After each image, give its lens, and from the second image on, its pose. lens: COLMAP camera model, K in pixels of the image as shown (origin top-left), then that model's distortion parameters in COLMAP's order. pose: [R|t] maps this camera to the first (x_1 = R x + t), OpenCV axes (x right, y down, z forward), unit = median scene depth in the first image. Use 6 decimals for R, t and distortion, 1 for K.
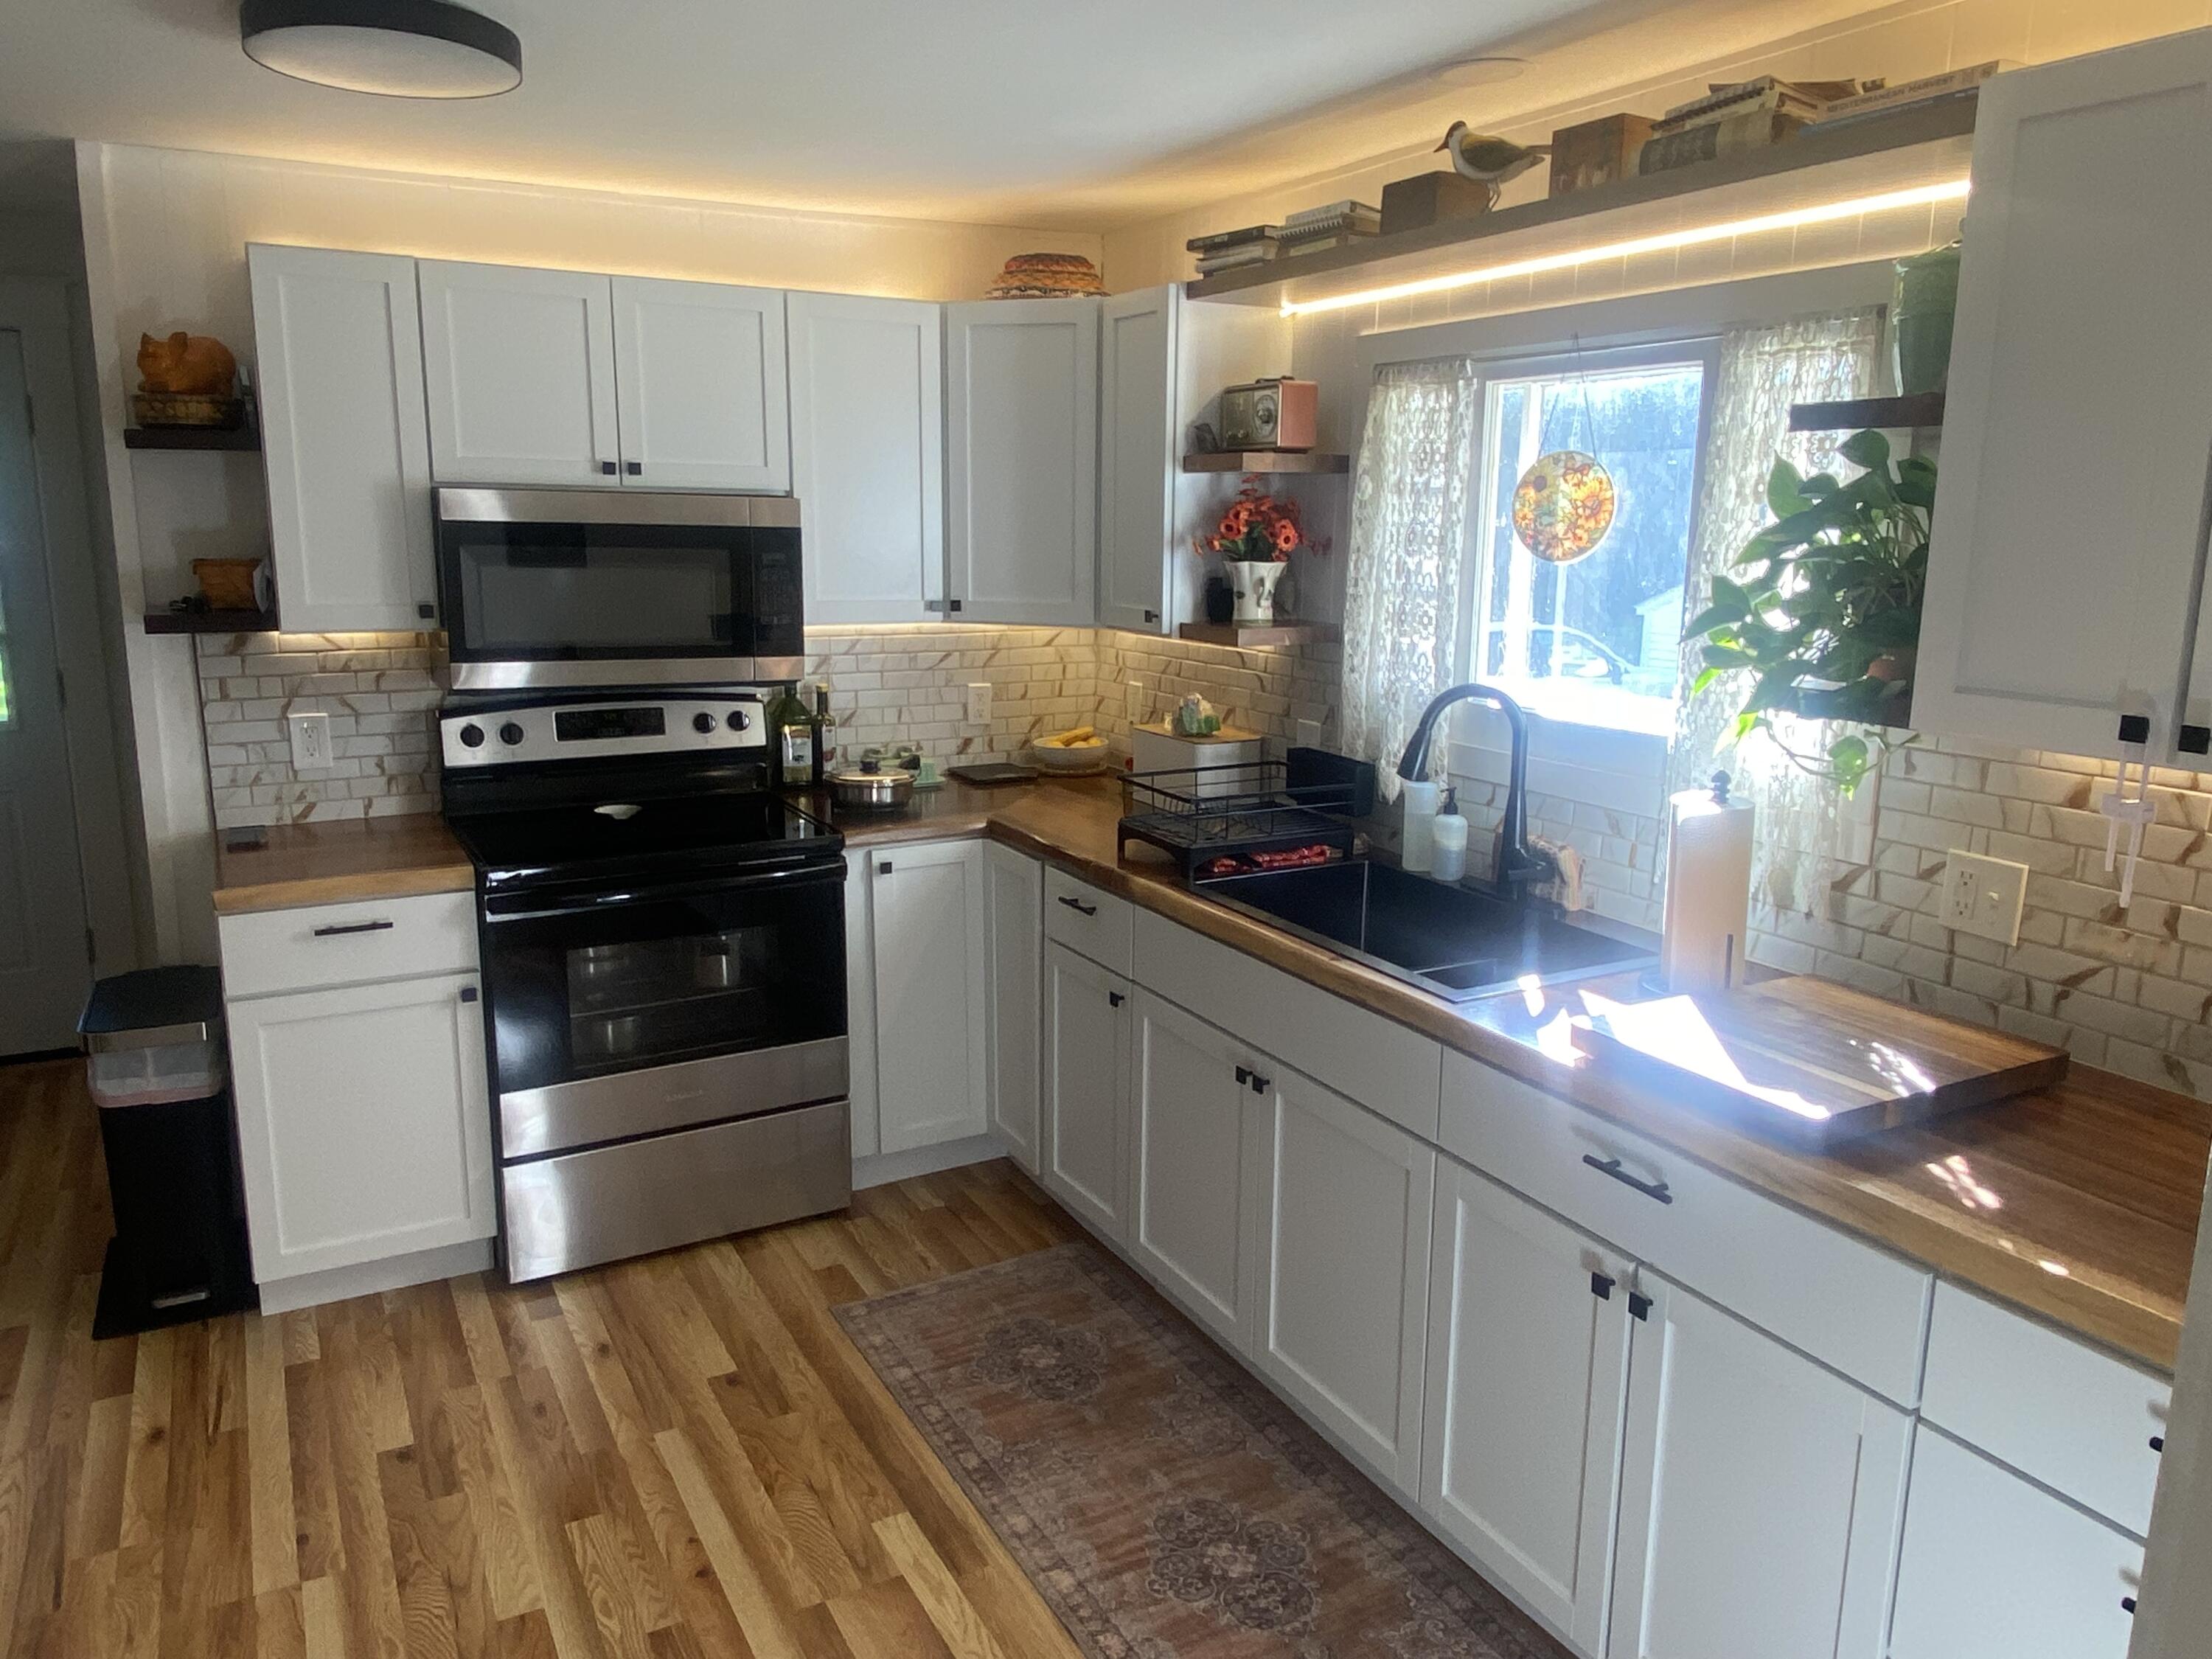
lens RADIAL K [[1538.4, 0, 1095.5], [0, 1538.4, 835.2], [0, 0, 1]] dist [0.044759, -0.051725]
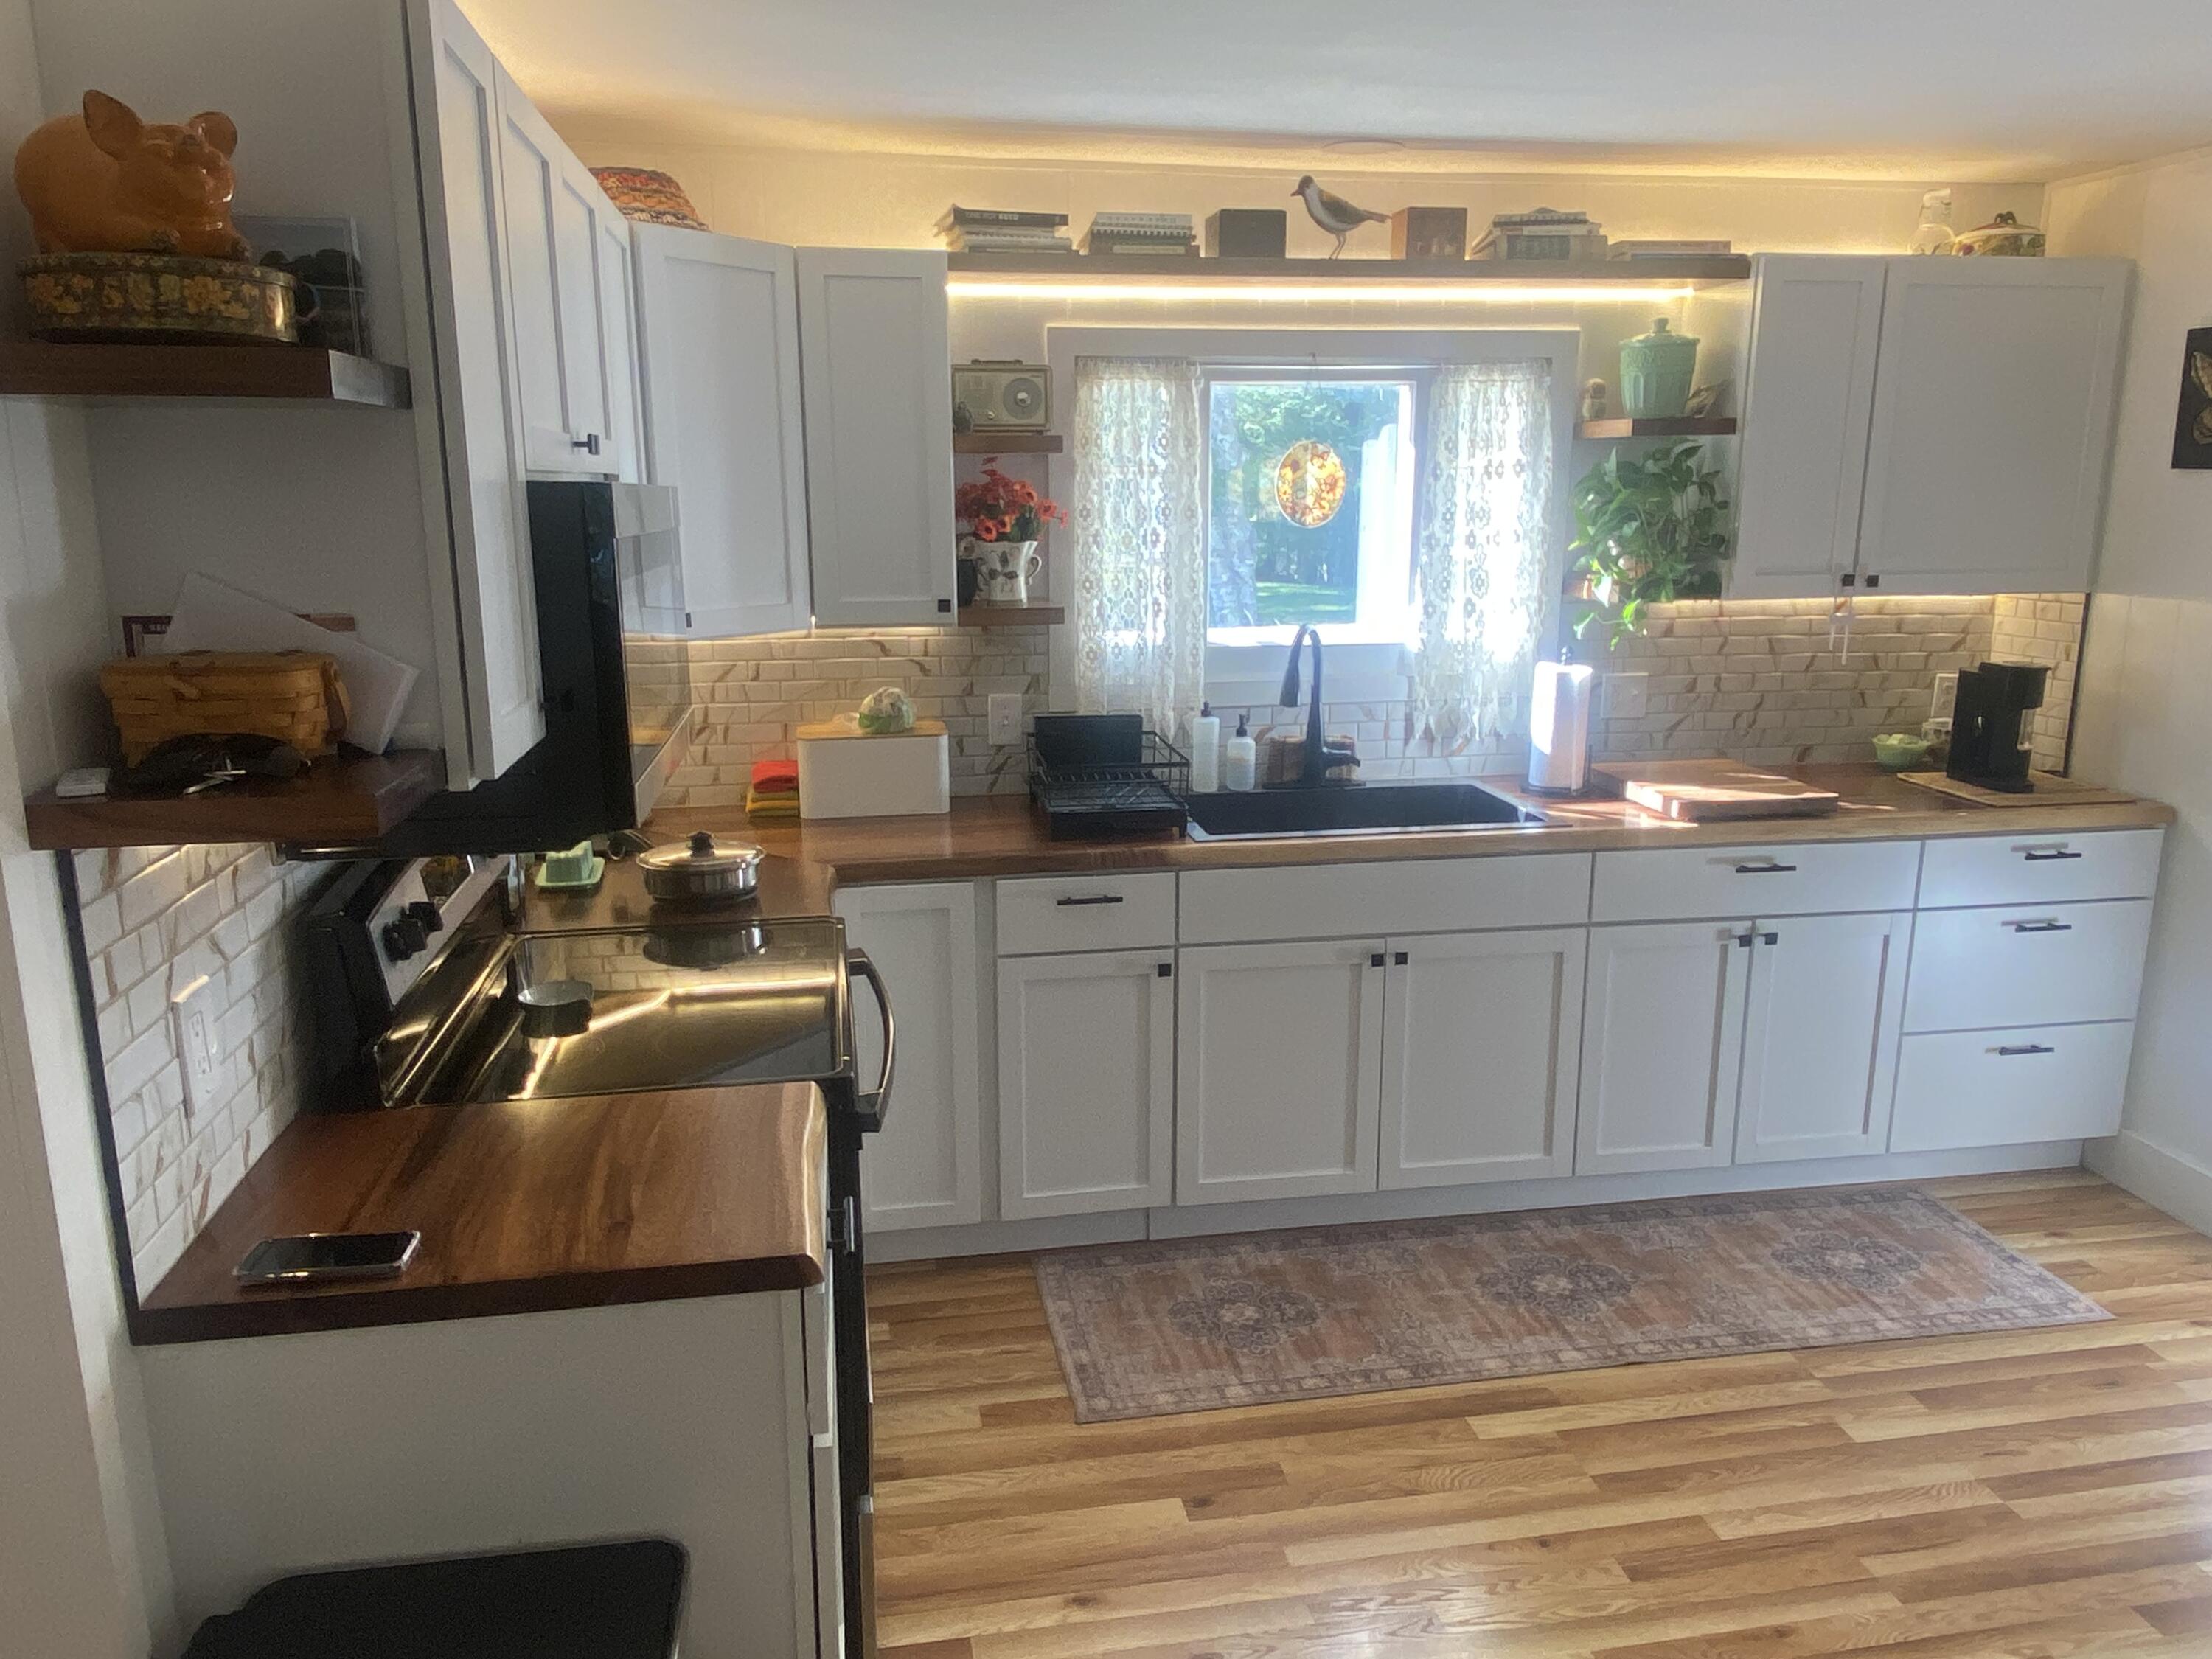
lens RADIAL K [[1538.4, 0, 1093.0], [0, 1538.4, 844.0], [0, 0, 1]] dist [0.044759, -0.051725]
pose [[0.327312, -0.228906, 0.916771, -1.026516], [0.207319, 0.963970, 0.166673, -0.172974], [-0.921893, 0.135510, 0.362975, 0.730914]]
